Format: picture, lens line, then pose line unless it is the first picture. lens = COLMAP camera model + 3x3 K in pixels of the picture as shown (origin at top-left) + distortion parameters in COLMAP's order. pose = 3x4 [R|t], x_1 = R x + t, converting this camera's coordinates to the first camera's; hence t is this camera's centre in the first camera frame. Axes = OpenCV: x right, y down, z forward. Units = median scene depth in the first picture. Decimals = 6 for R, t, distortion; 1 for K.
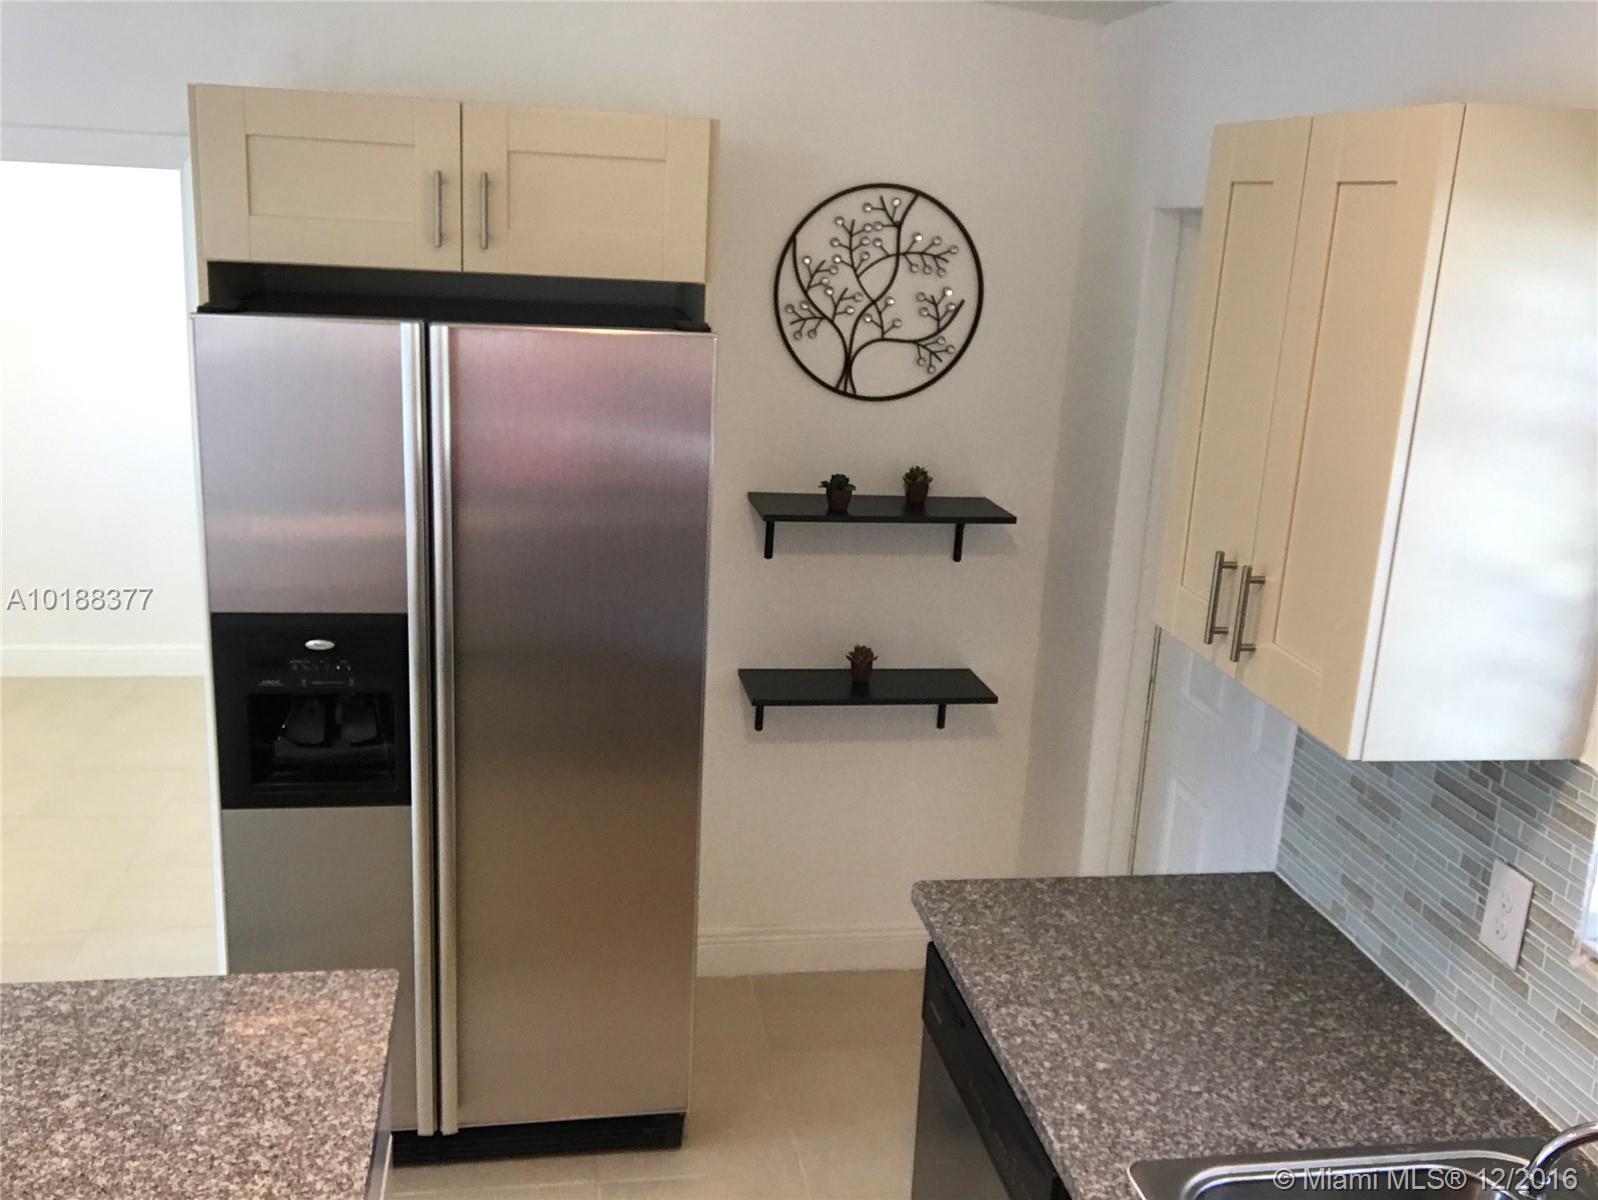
lens RADIAL K [[1477.8, 0, 799.0], [0, 1477.8, 600.0], [0, 0, 1]] dist [0.014506, -0.013948]
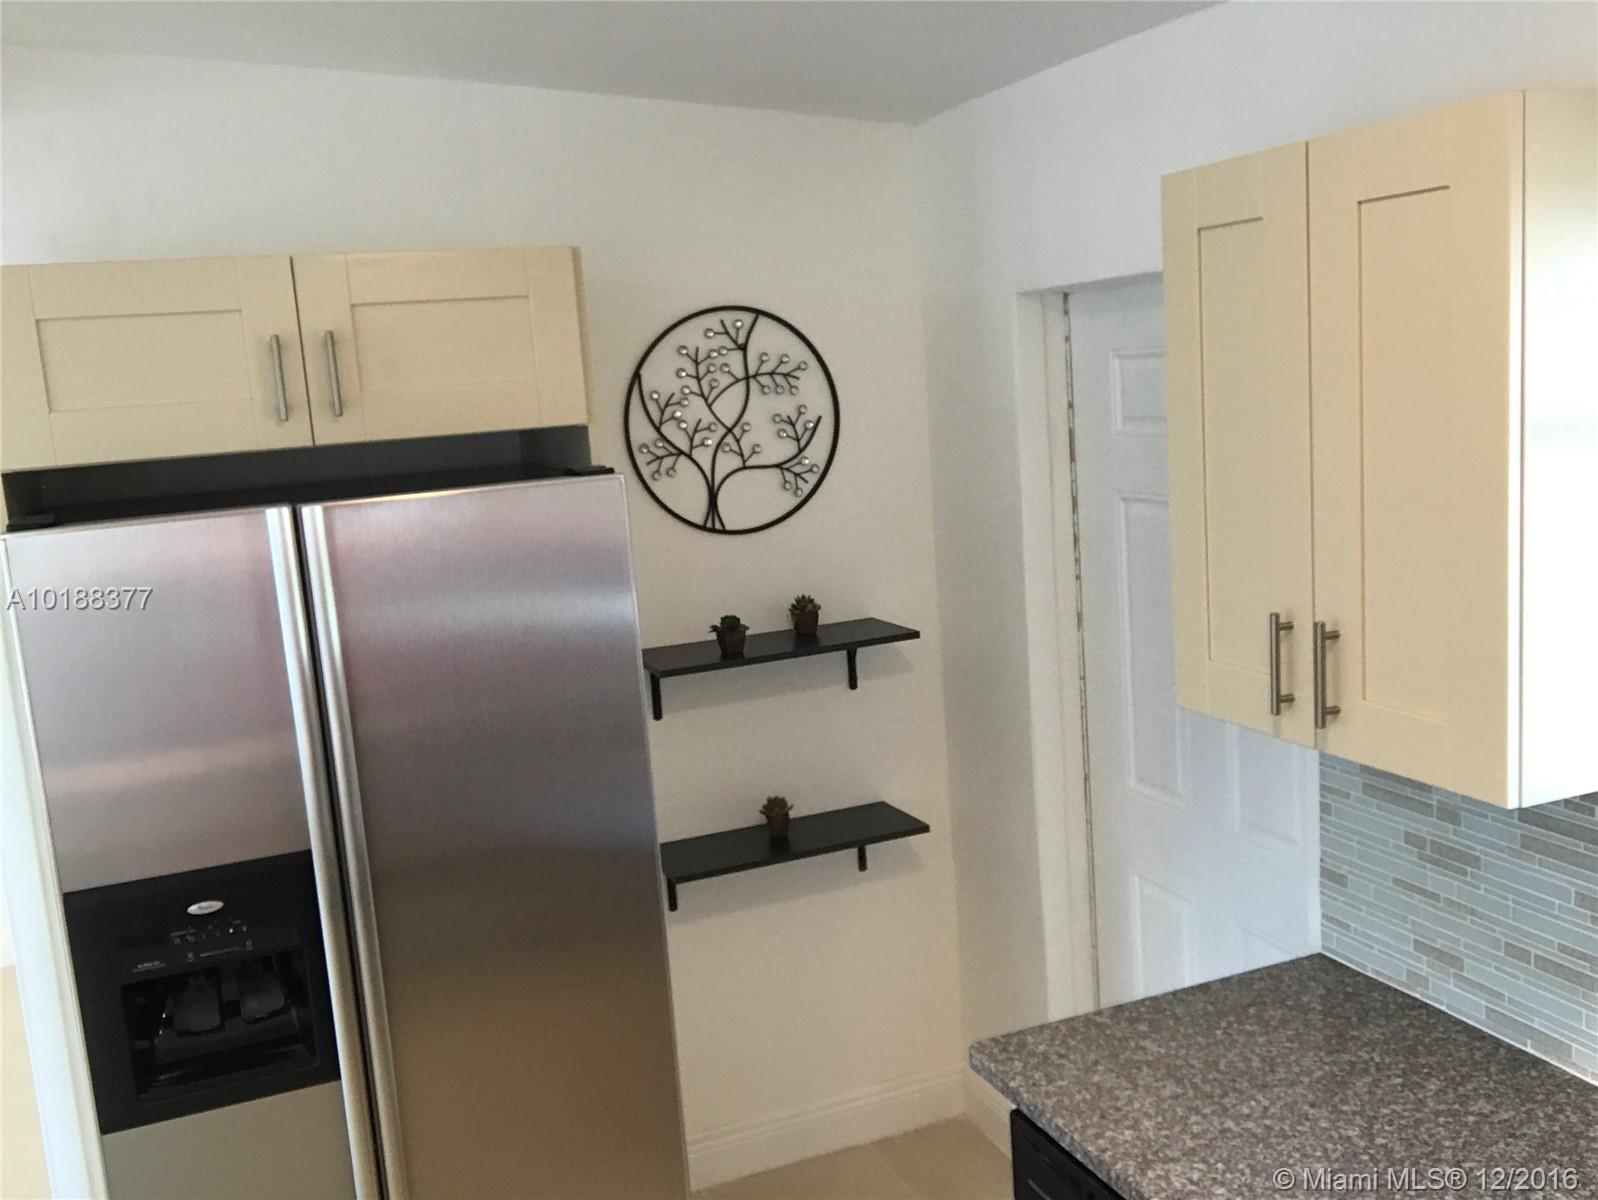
lens RADIAL K [[1477.8, 0, 799.0], [0, 1477.8, 600.0], [0, 0, 1]] dist [0.014506, -0.013948]
pose [[0.969679, -0.153549, 0.190120, -0.112204], [0.172339, 0.981232, -0.086504, -0.007789], [-0.173270, 0.116646, 0.977942, 0.096716]]
